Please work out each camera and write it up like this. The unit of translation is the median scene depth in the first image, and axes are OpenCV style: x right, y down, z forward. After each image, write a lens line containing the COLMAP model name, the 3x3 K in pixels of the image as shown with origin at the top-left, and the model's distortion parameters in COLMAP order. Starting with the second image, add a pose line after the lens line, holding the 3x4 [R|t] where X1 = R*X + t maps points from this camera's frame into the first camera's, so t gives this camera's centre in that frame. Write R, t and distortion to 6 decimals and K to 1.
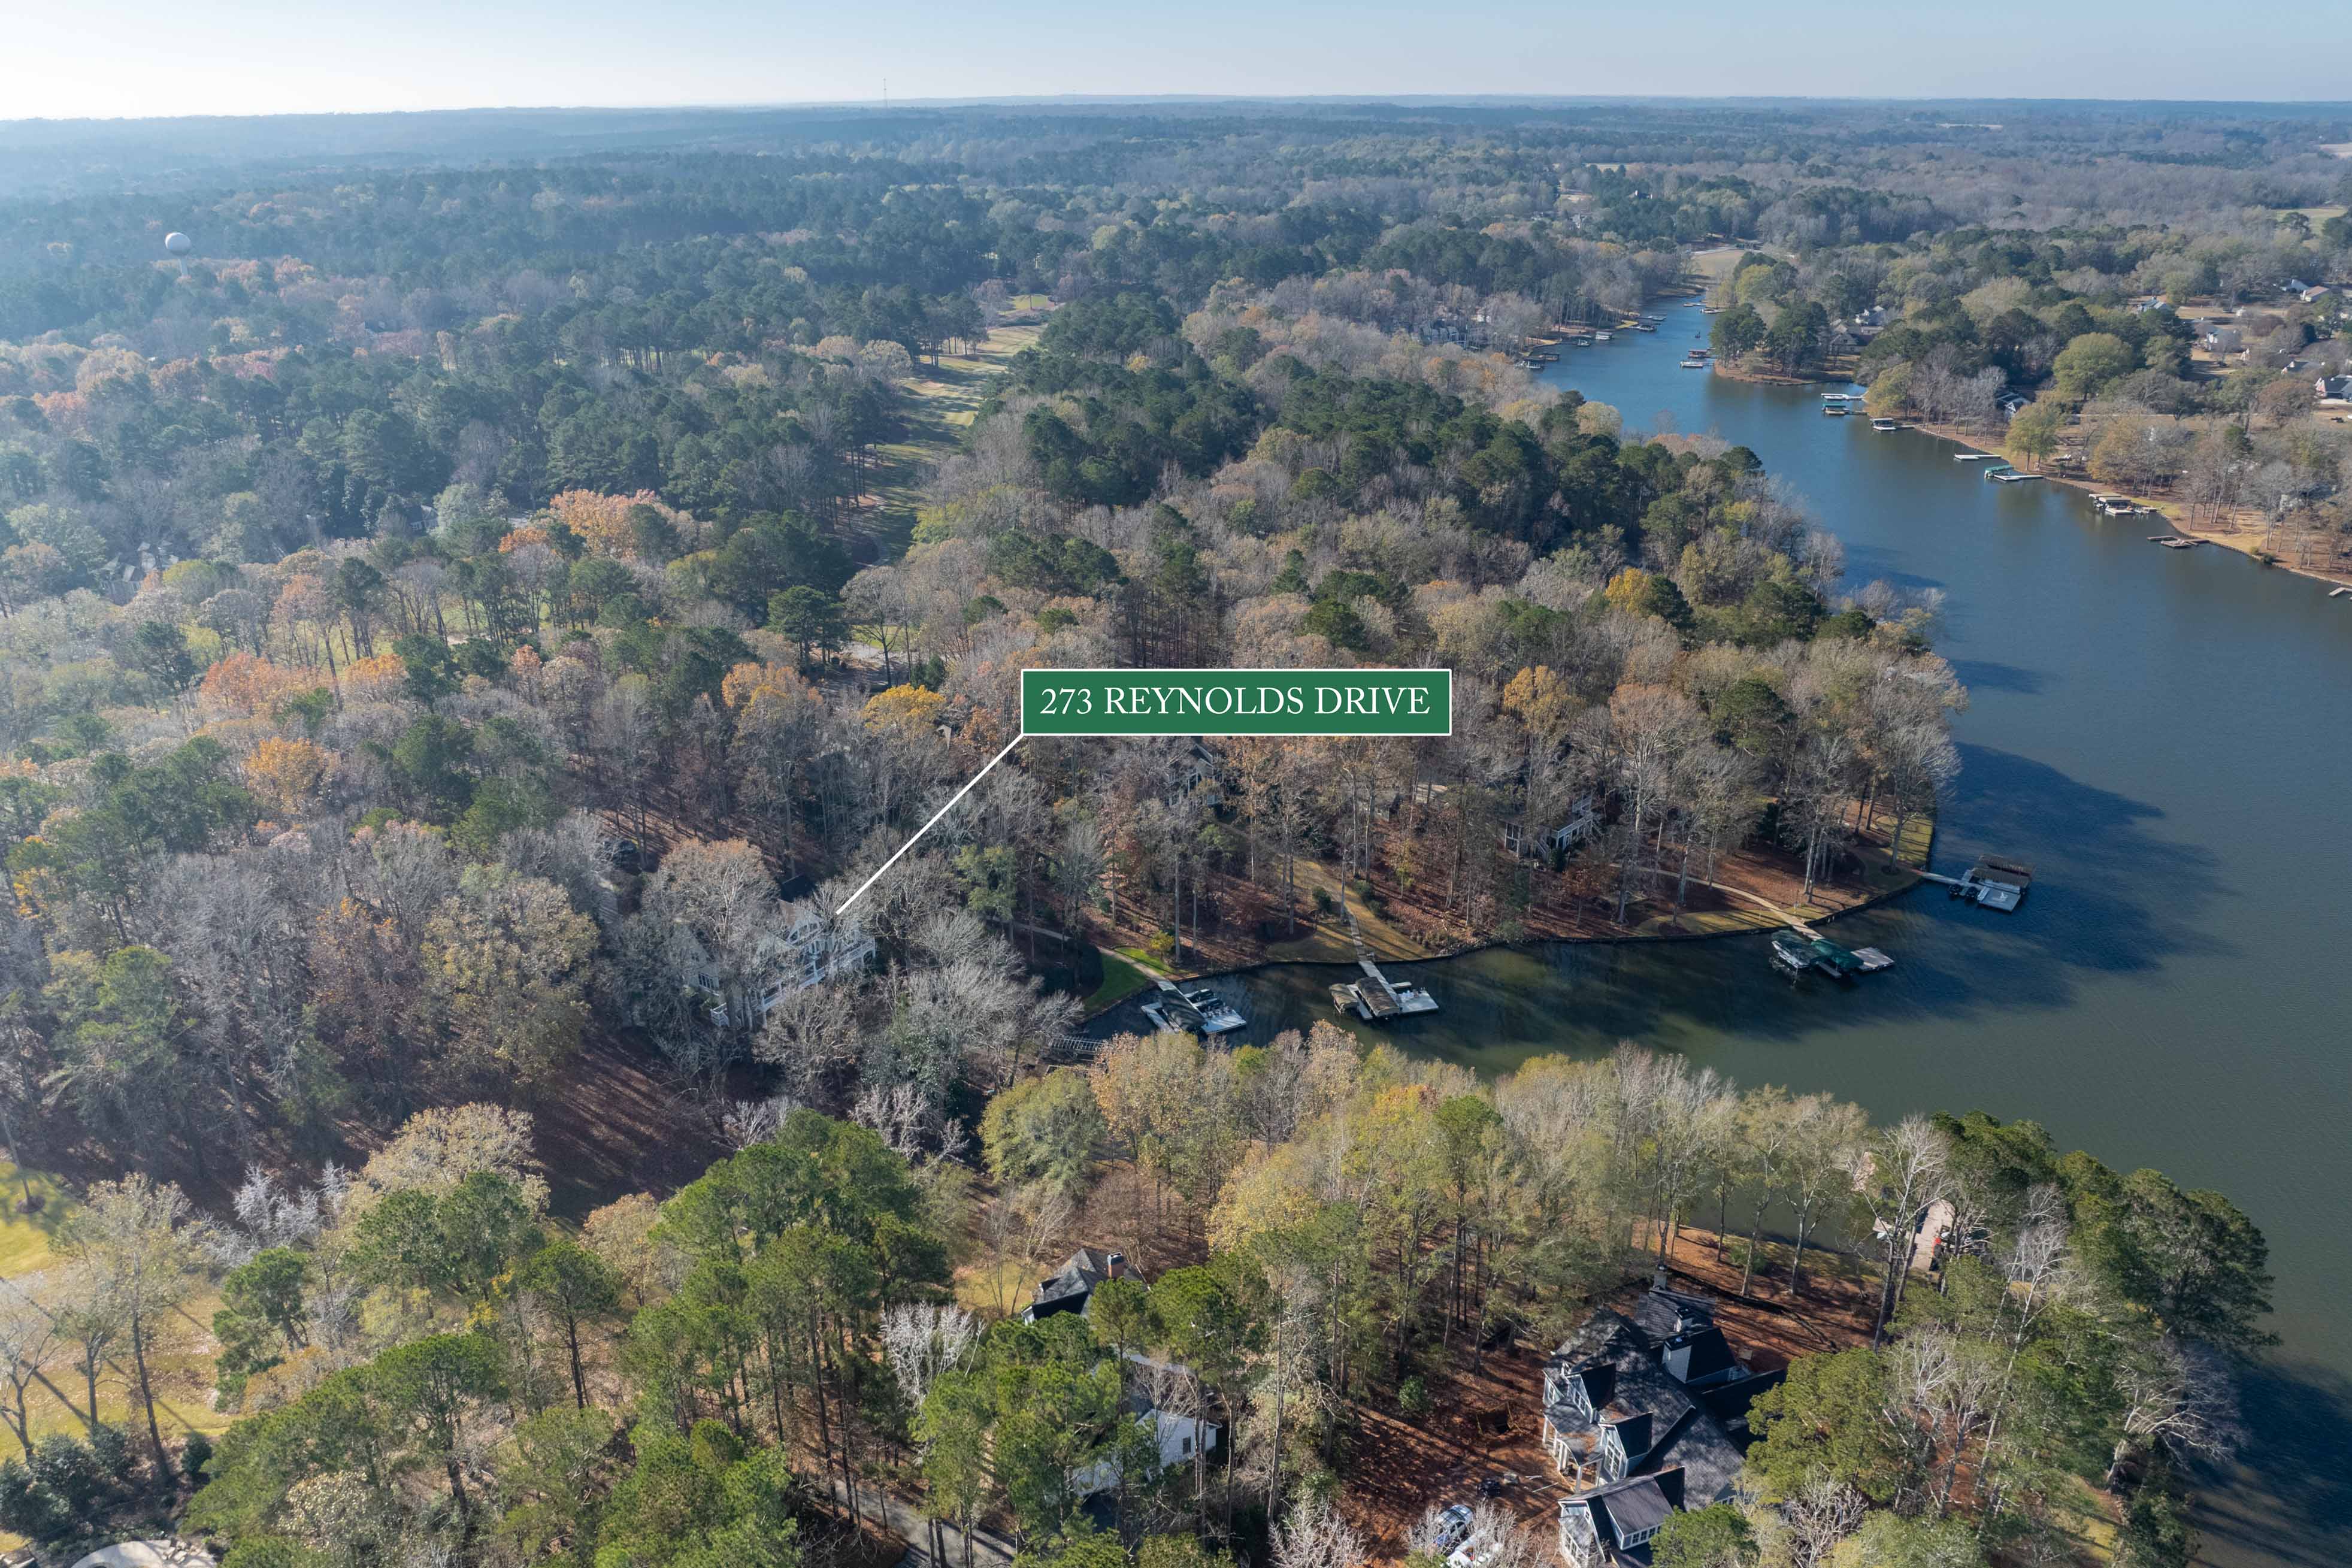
lens RADIAL K [[1652.8, 0, 1177.1], [0, 1652.8, 785.8], [0, 0, 1]] dist [-0.030143, -0.011211]
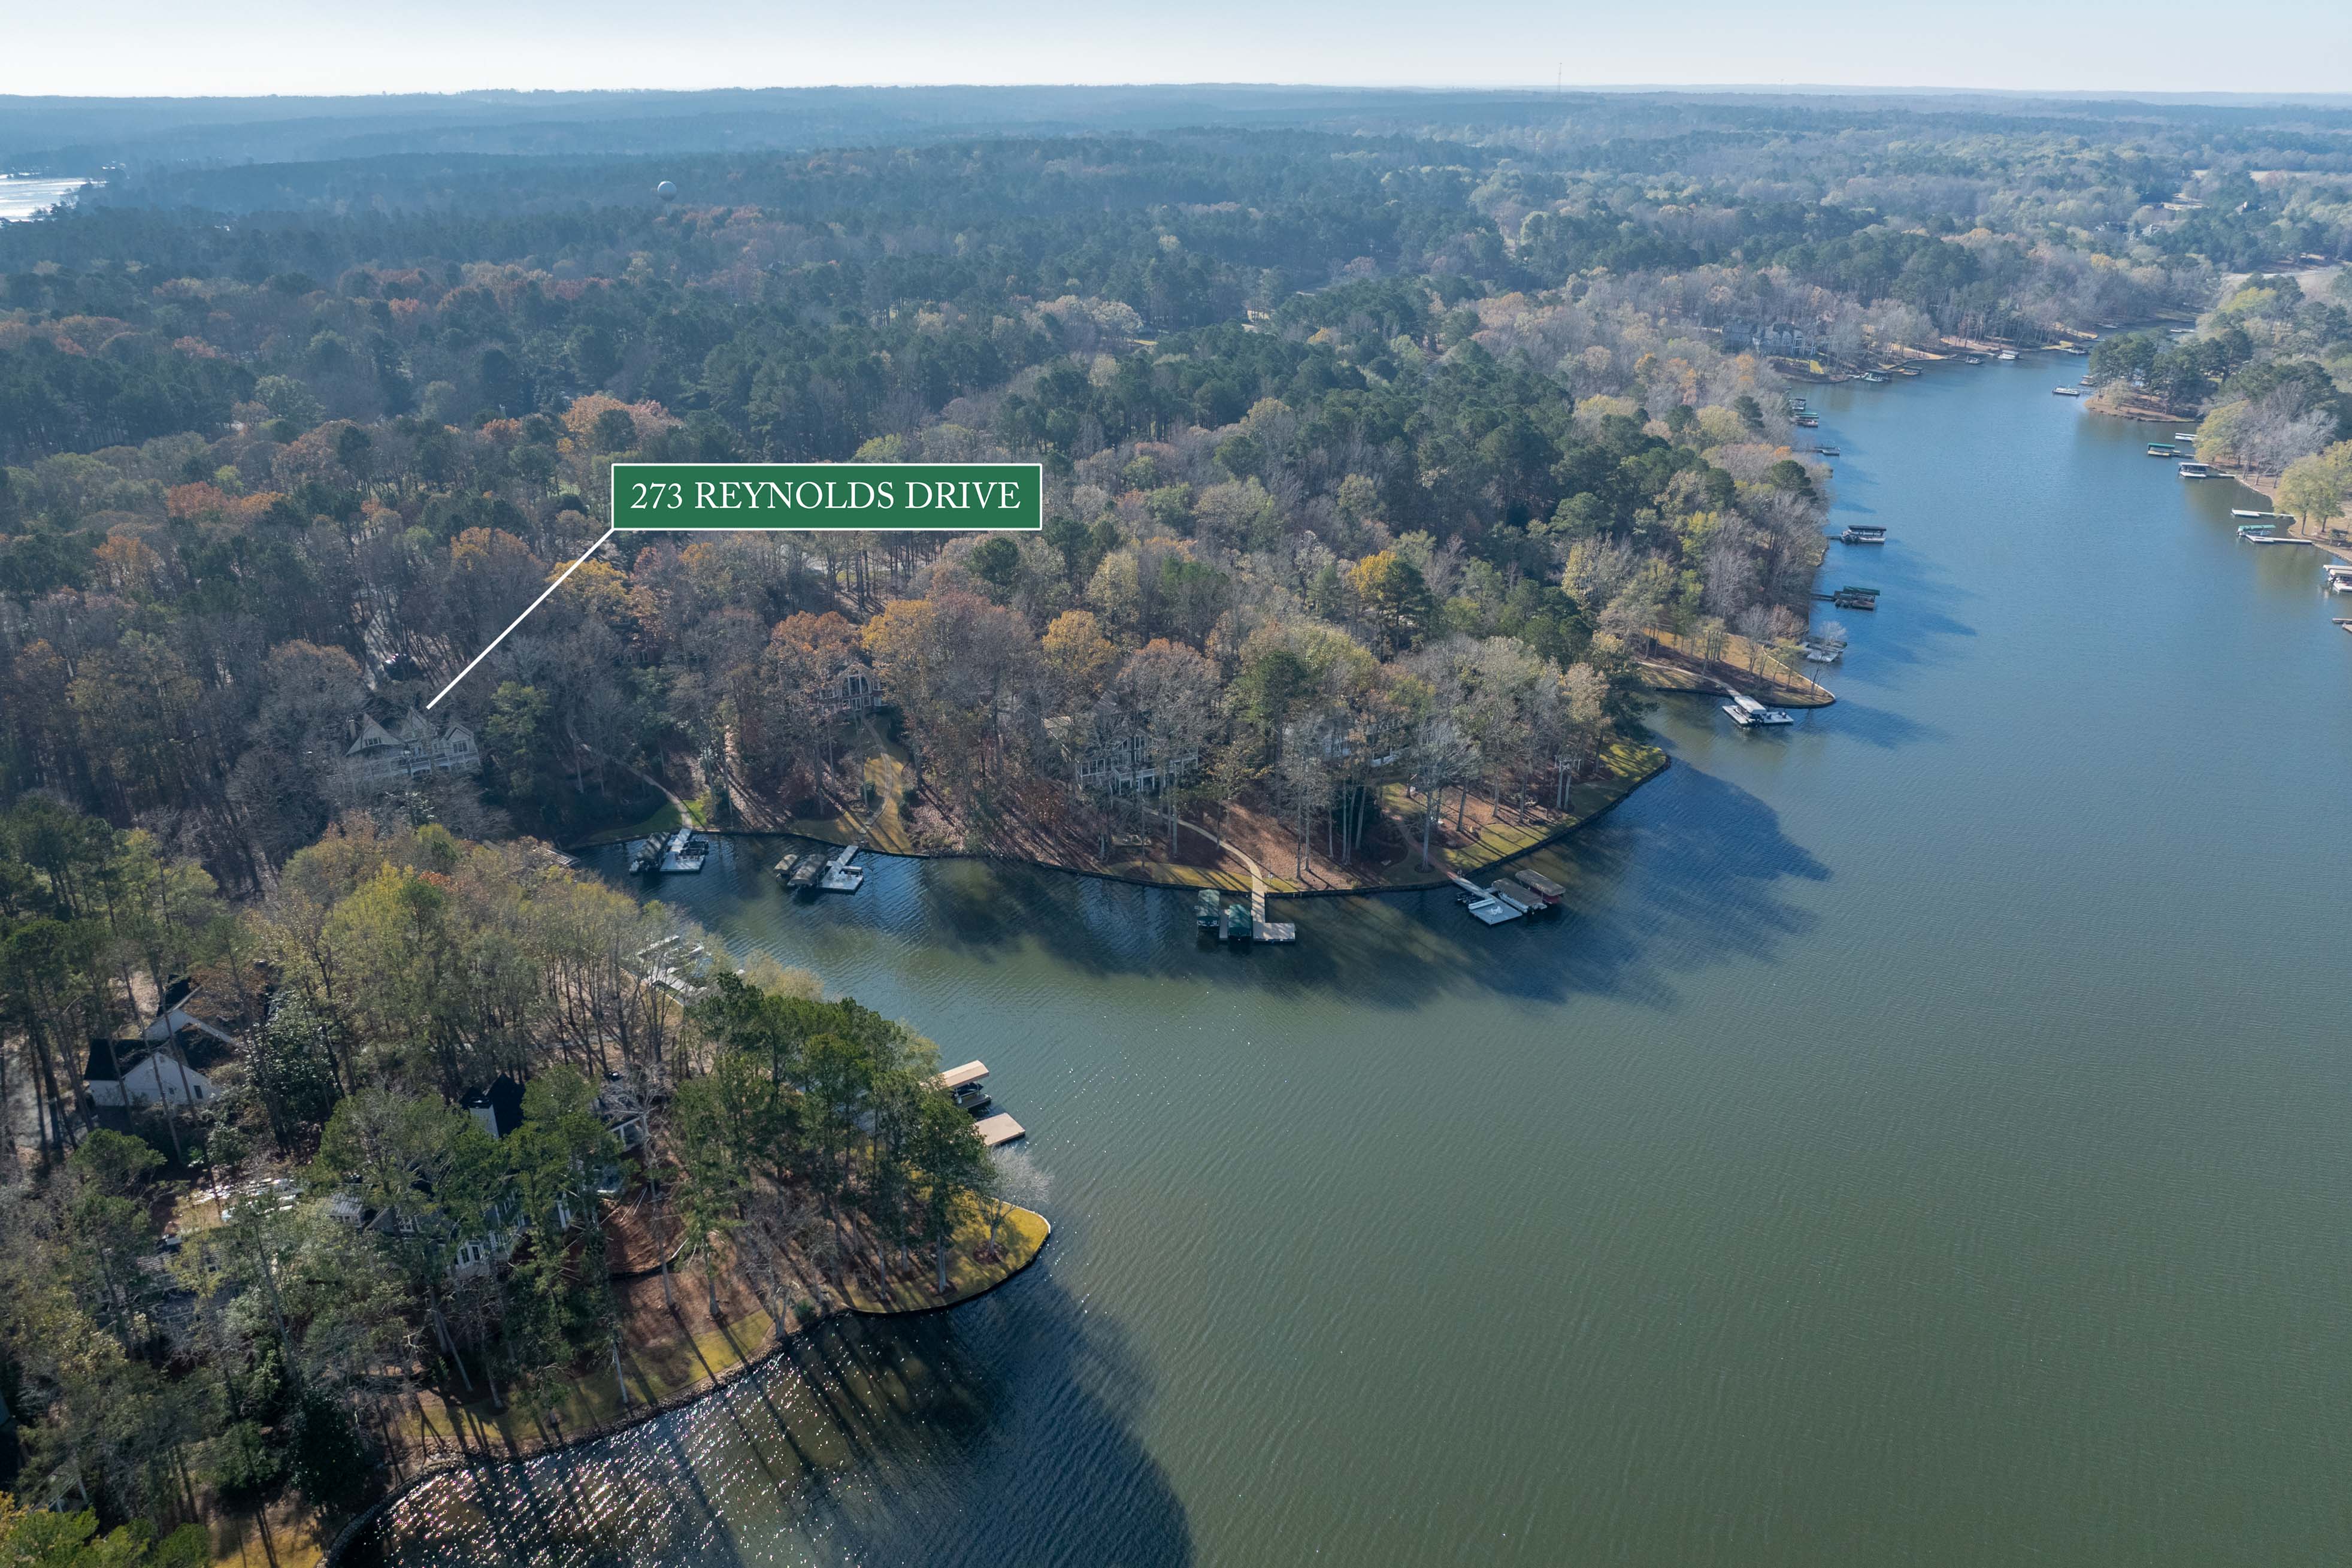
lens RADIAL K [[1652.8, 0, 1176.3], [0, 1652.8, 782.7], [0, 0, 1]] dist [-0.030143, -0.011211]
pose [[0.914457, 0.160930, -0.371309, 0.684441], [-0.158774, 0.986637, 0.036596, -0.011851], [0.372237, 0.025489, 0.927788, 0.031362]]
